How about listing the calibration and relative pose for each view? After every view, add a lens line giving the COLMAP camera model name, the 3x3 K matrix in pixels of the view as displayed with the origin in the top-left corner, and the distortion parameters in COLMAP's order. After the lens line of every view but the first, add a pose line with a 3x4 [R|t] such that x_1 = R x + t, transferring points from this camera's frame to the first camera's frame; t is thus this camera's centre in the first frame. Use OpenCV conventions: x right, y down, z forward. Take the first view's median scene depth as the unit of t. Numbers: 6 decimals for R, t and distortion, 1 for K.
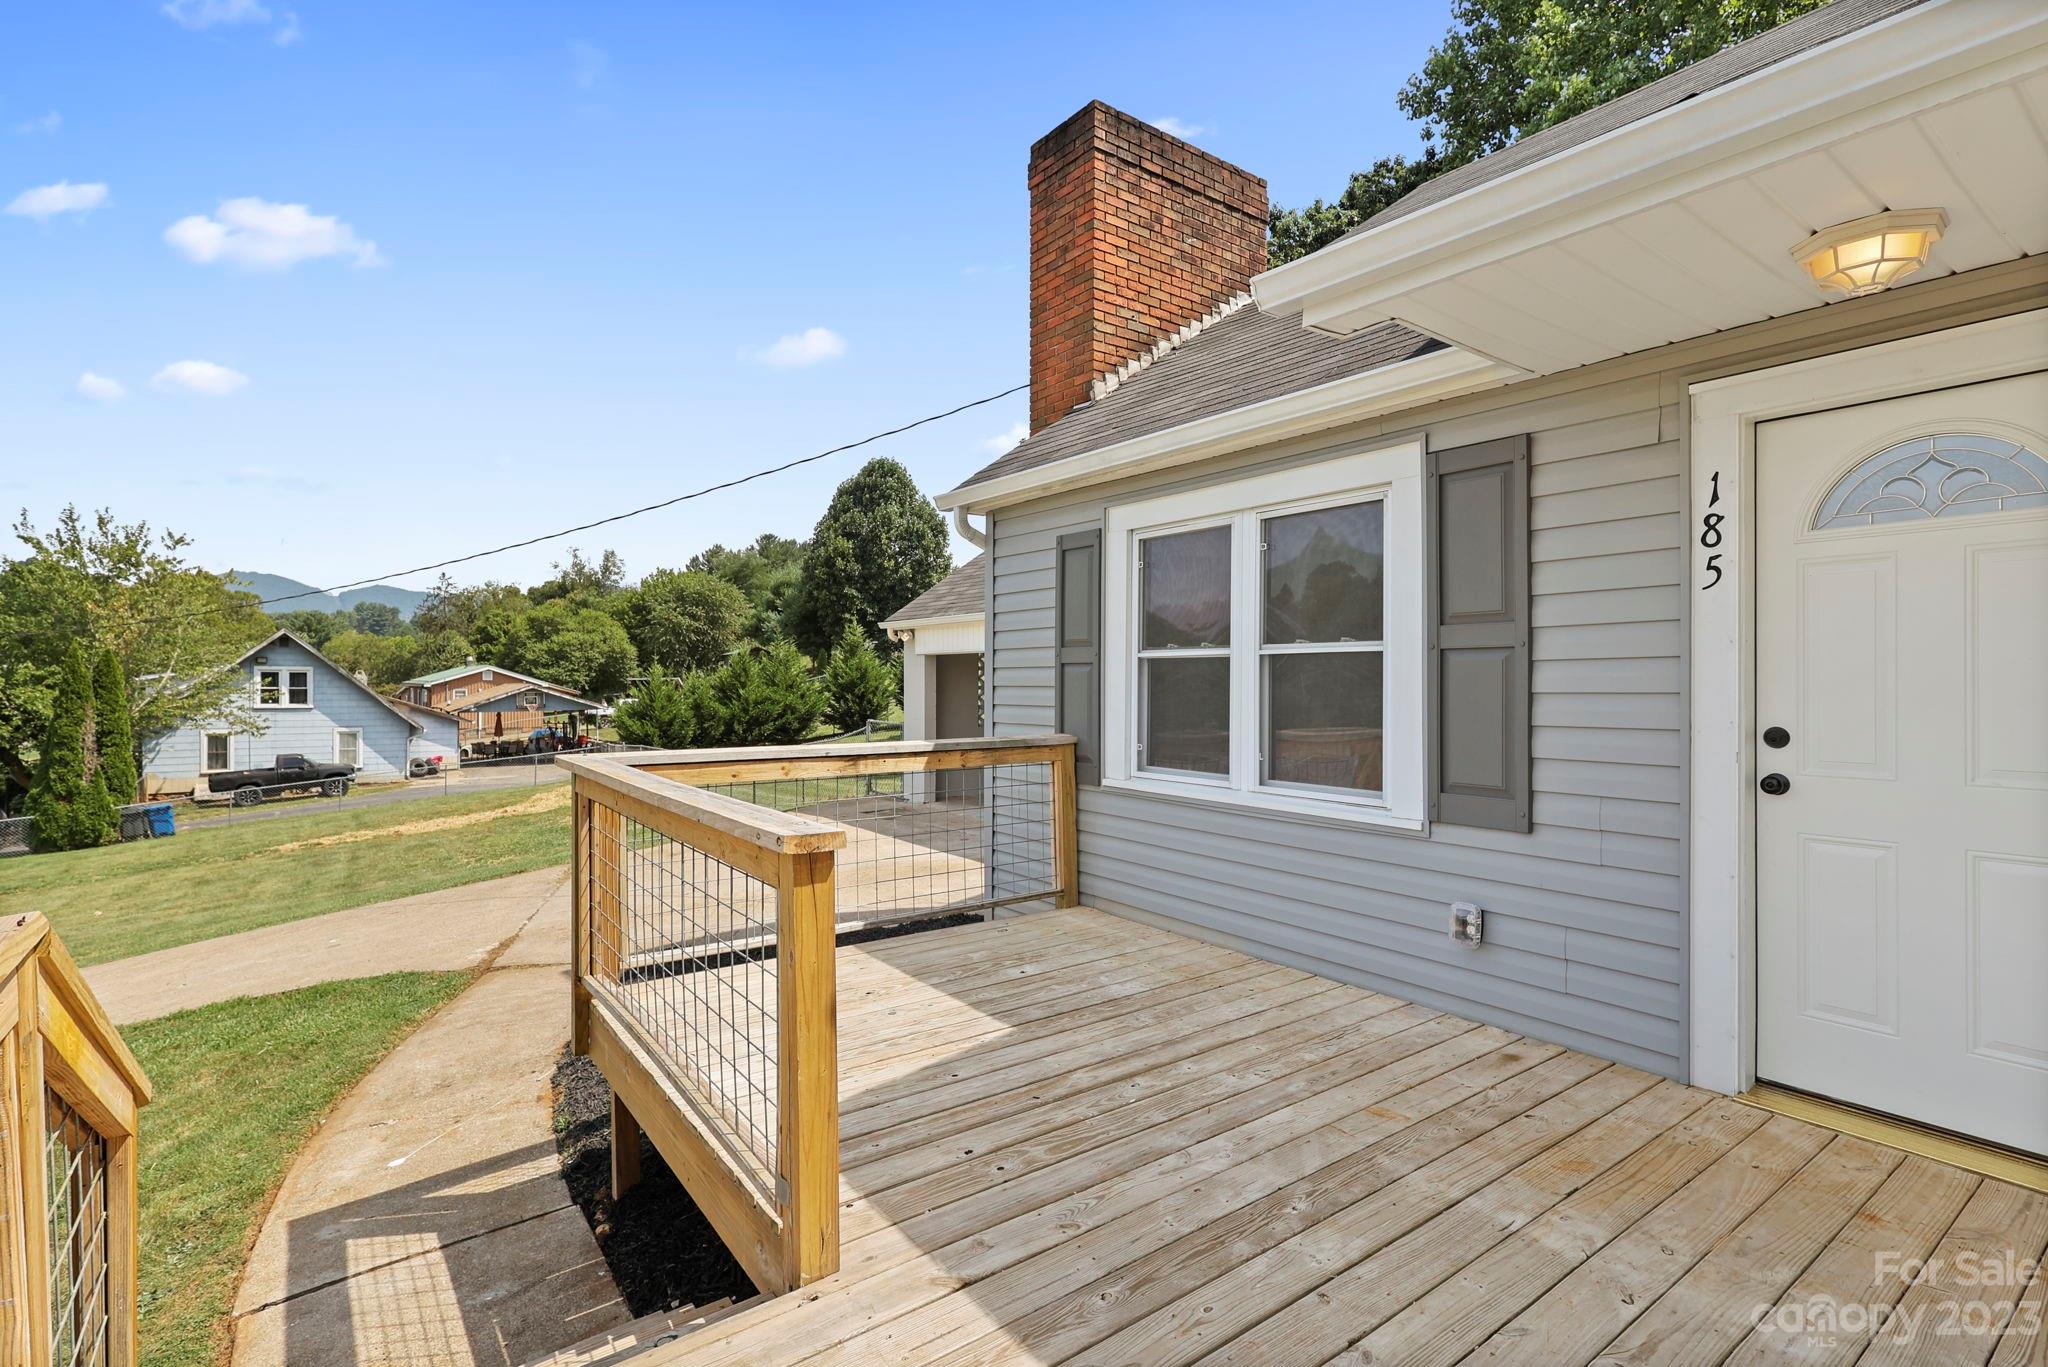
lens RADIAL K [[968.5, 0, 1028.2], [0, 968.5, 674.5], [0, 0, 1]] dist [0.002246, 0.001150]
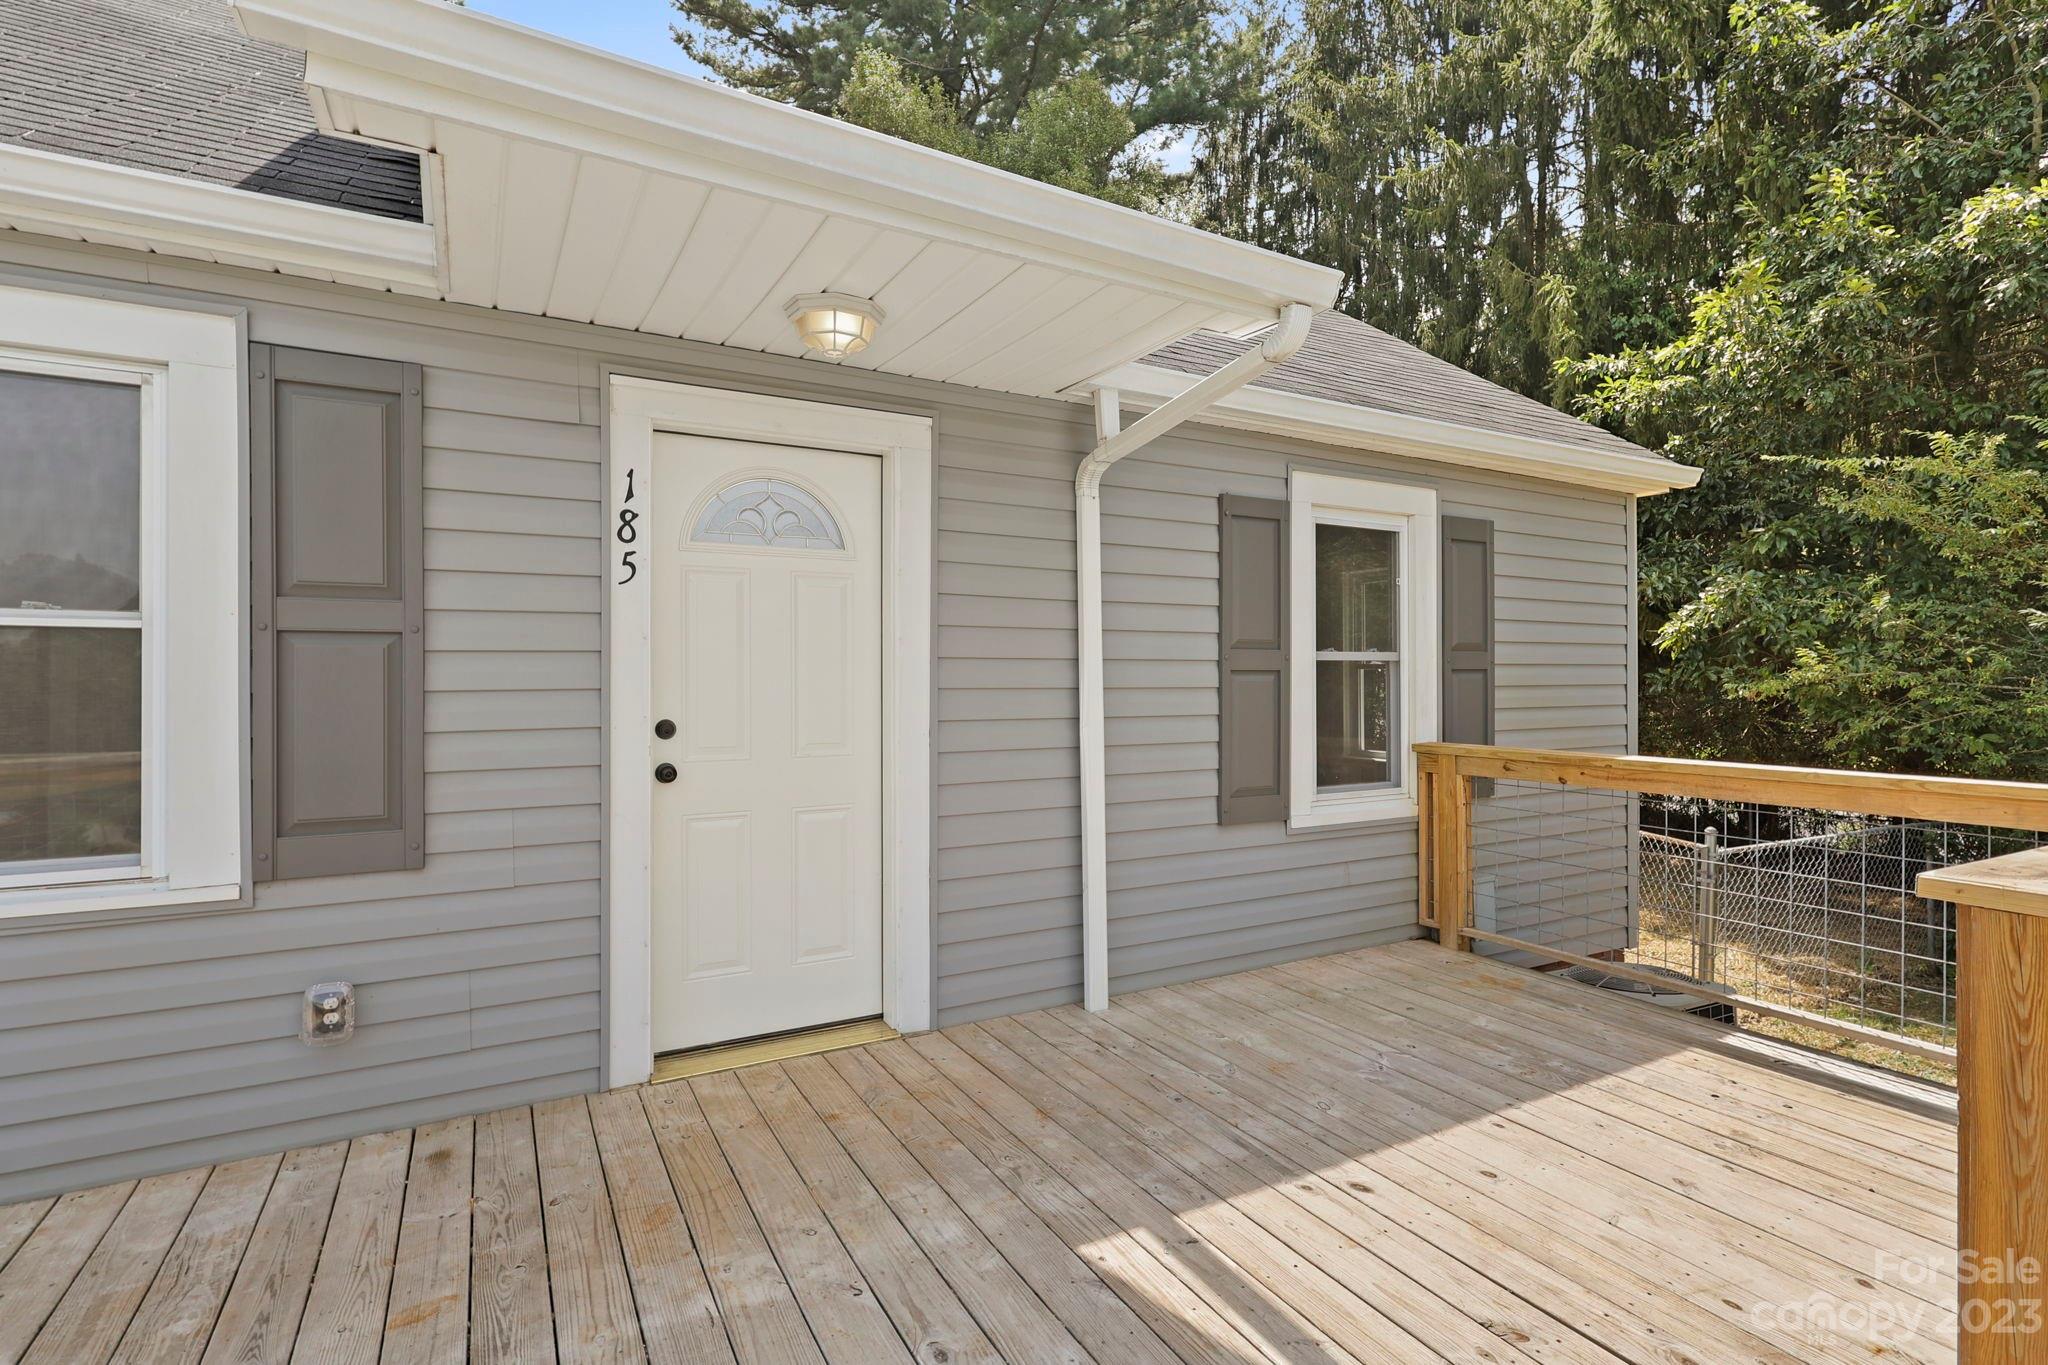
lens RADIAL K [[968.5, 0, 1028.2], [0, 968.5, 673.5], [0, 0, 1]] dist [0.002246, 0.001150]
pose [[0.135635, 0.007216, 0.990733, -0.226914], [-0.004197, 0.999969, -0.006709, 0.008608], [-0.990750, -0.003248, 0.135661, 0.444963]]
